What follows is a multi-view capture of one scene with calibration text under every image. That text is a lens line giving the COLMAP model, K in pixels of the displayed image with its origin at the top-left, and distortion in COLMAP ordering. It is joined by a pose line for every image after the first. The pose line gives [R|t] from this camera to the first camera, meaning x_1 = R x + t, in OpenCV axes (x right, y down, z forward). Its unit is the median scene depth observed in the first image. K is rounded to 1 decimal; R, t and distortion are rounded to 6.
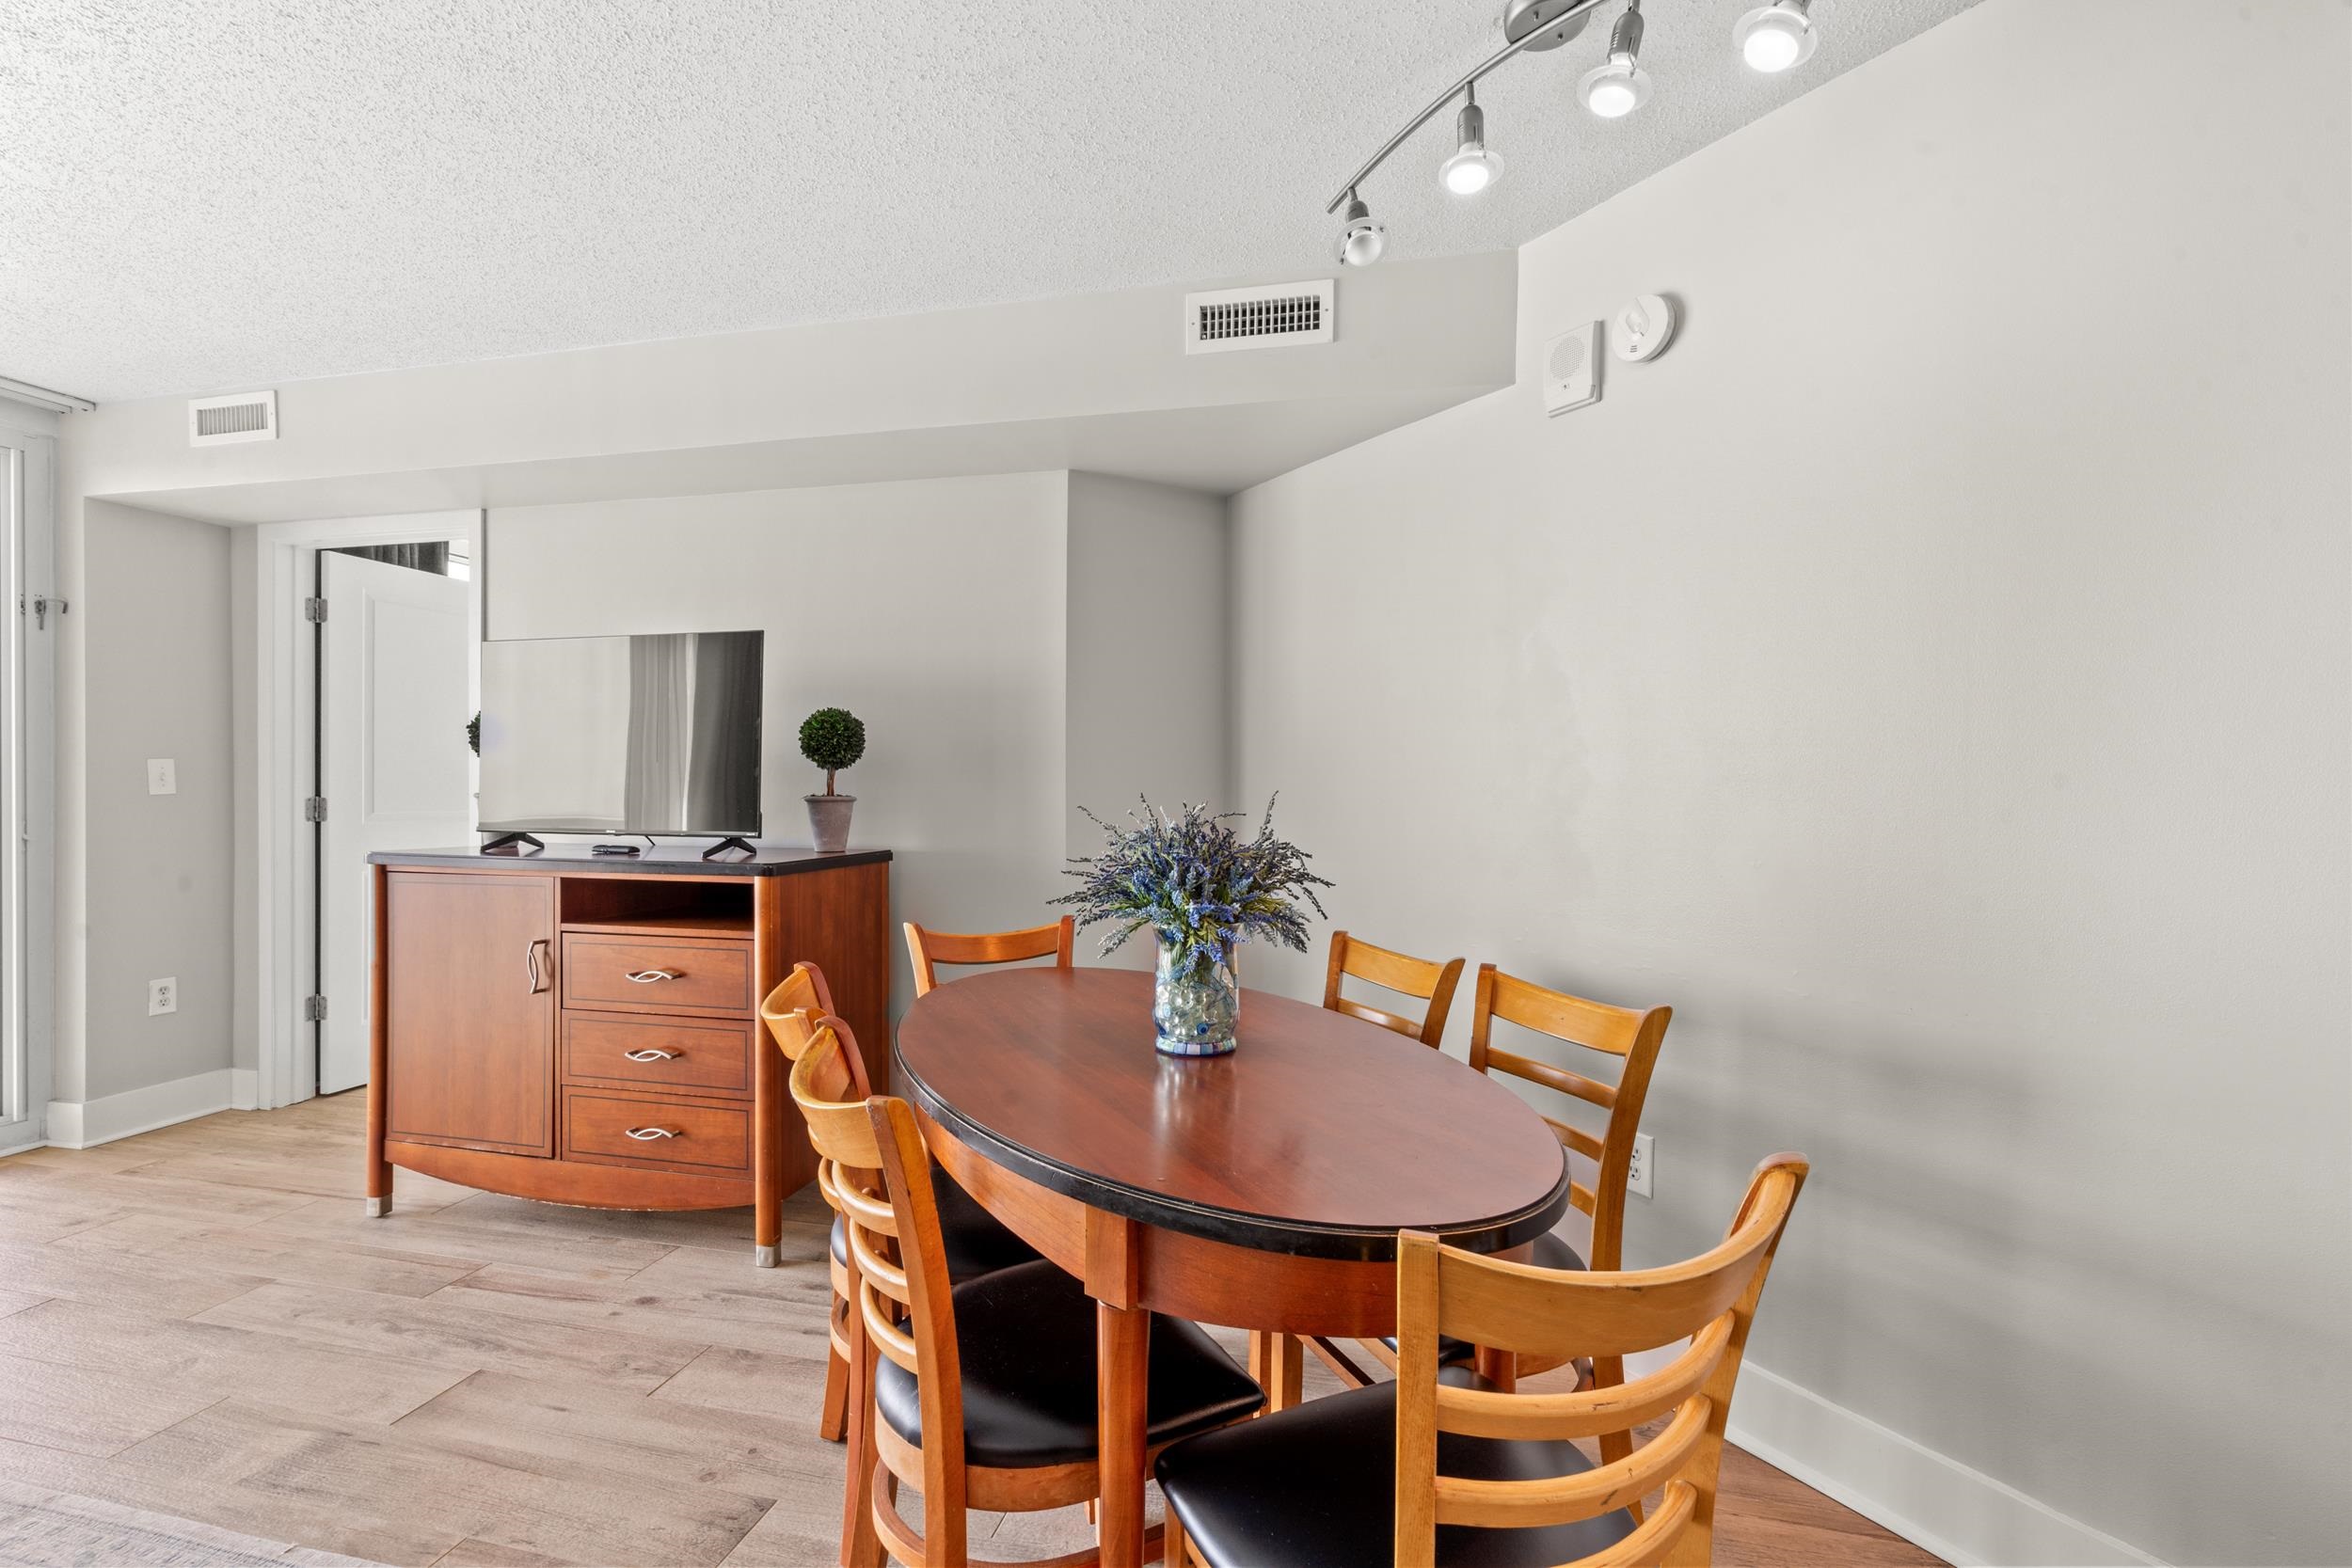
lens RADIAL K [[1071.9, 0, 1177.6], [0, 1071.9, 792.9], [0, 0, 1]] dist [-0.001752, -0.000255]
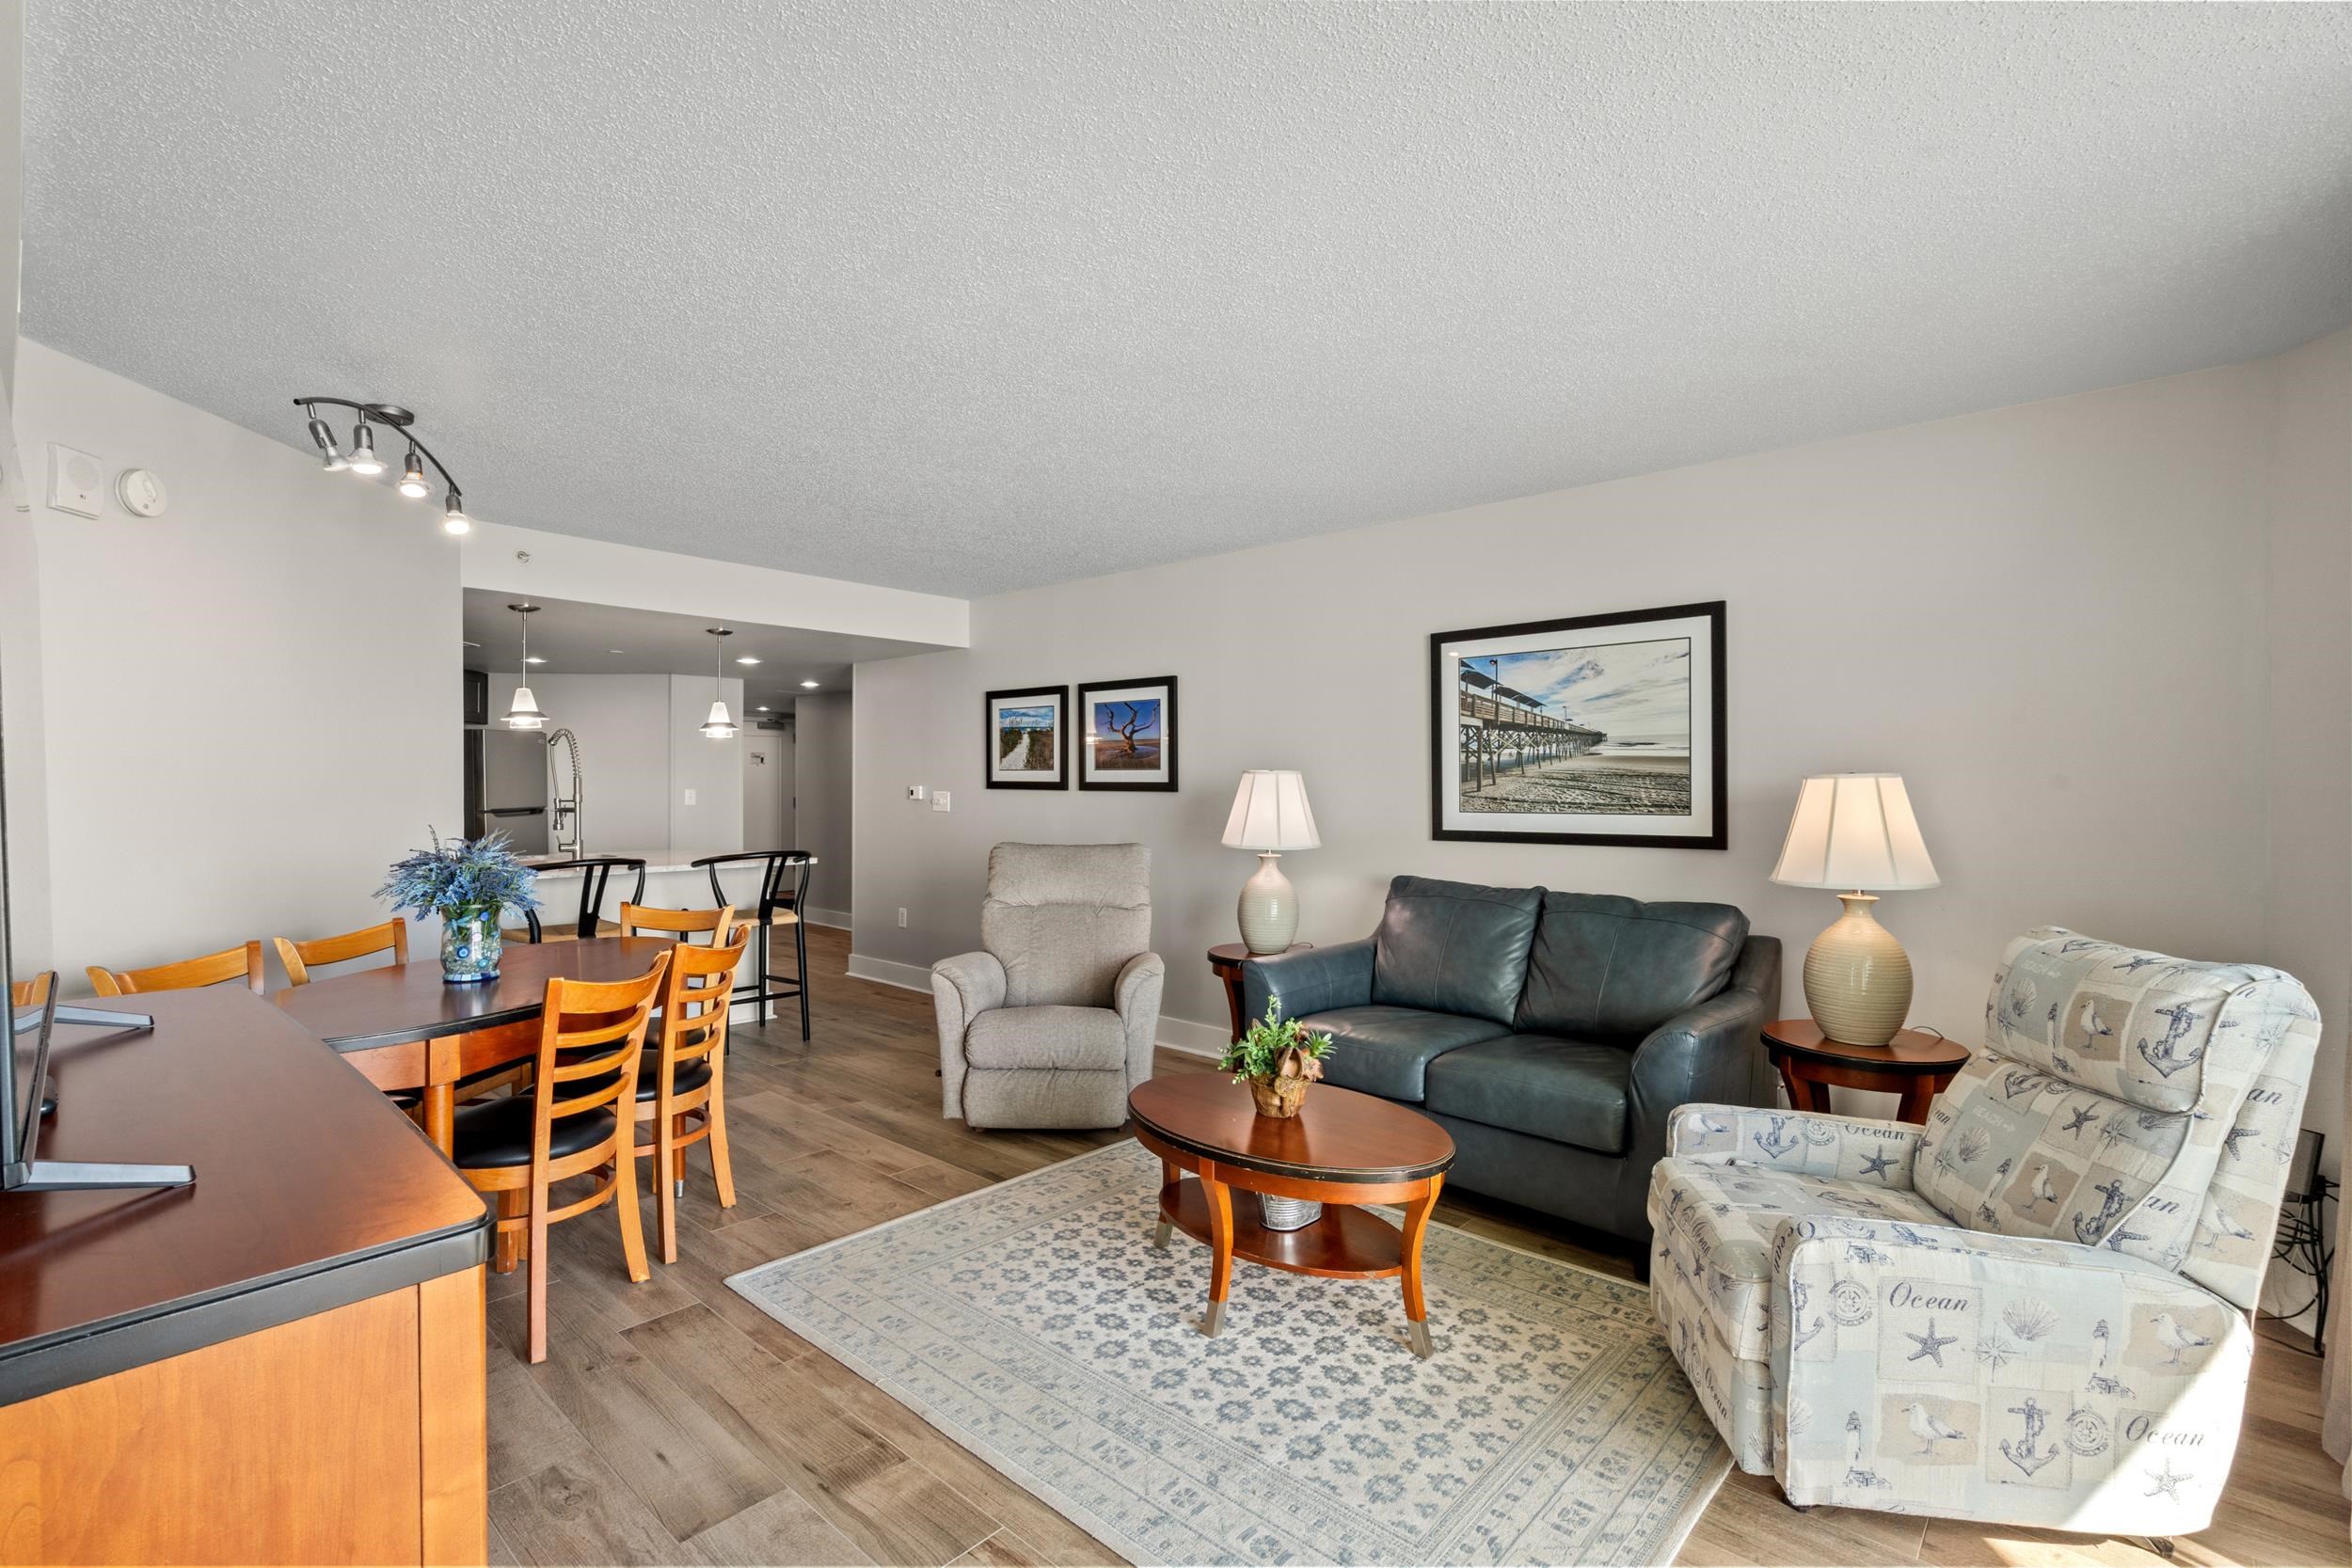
lens RADIAL K [[1072.5, 0, 1173.3], [0, 1072.5, 788.3], [0, 0, 1]] dist [-0.000289, -0.000609]
pose [[-0.878122, -0.007128, 0.478383, -1.132454], [-0.005030, 0.999971, 0.005666, -0.051055], [-0.478410, 0.002569, -0.878133, 1.264335]]
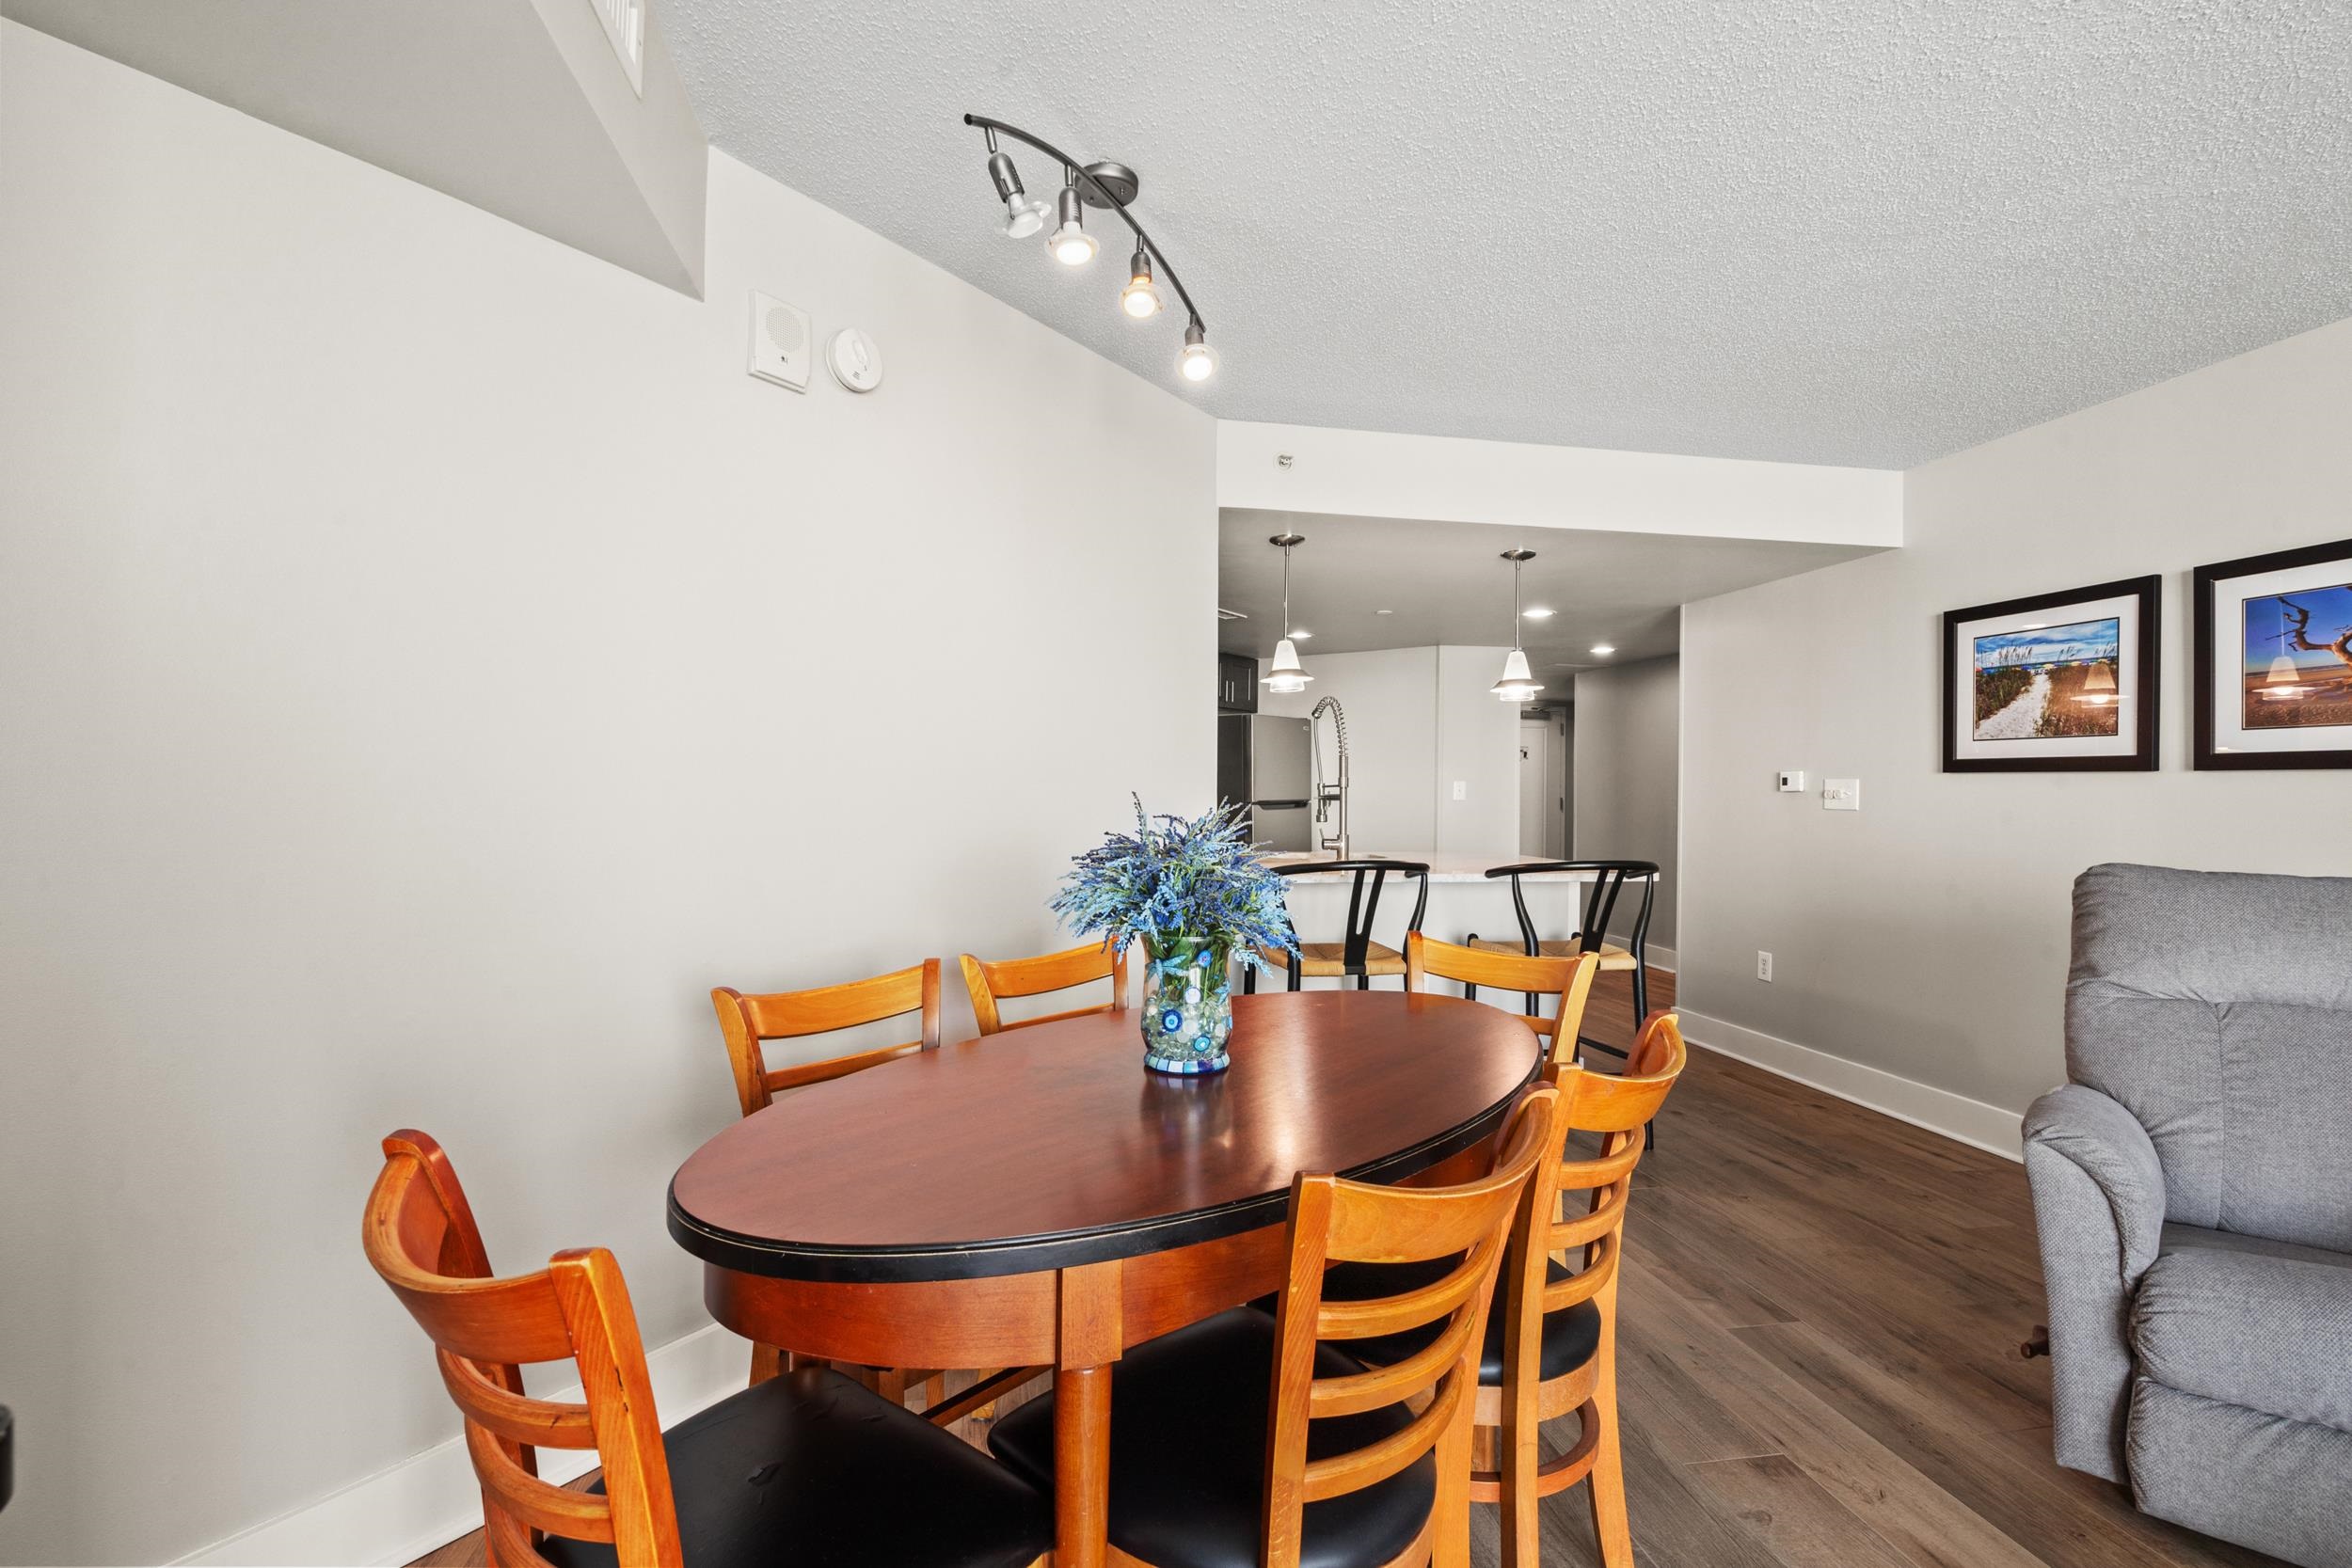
lens RADIAL K [[1072.5, 0, 1173.3], [0, 1072.5, 788.3], [0, 0, 1]] dist [-0.000289, -0.000609]
pose [[-0.402831, -0.006765, 0.915249, -0.532068], [-0.010248, 0.999943, 0.002881, -0.007051], [-0.915217, -0.008219, -0.402877, 0.897741]]
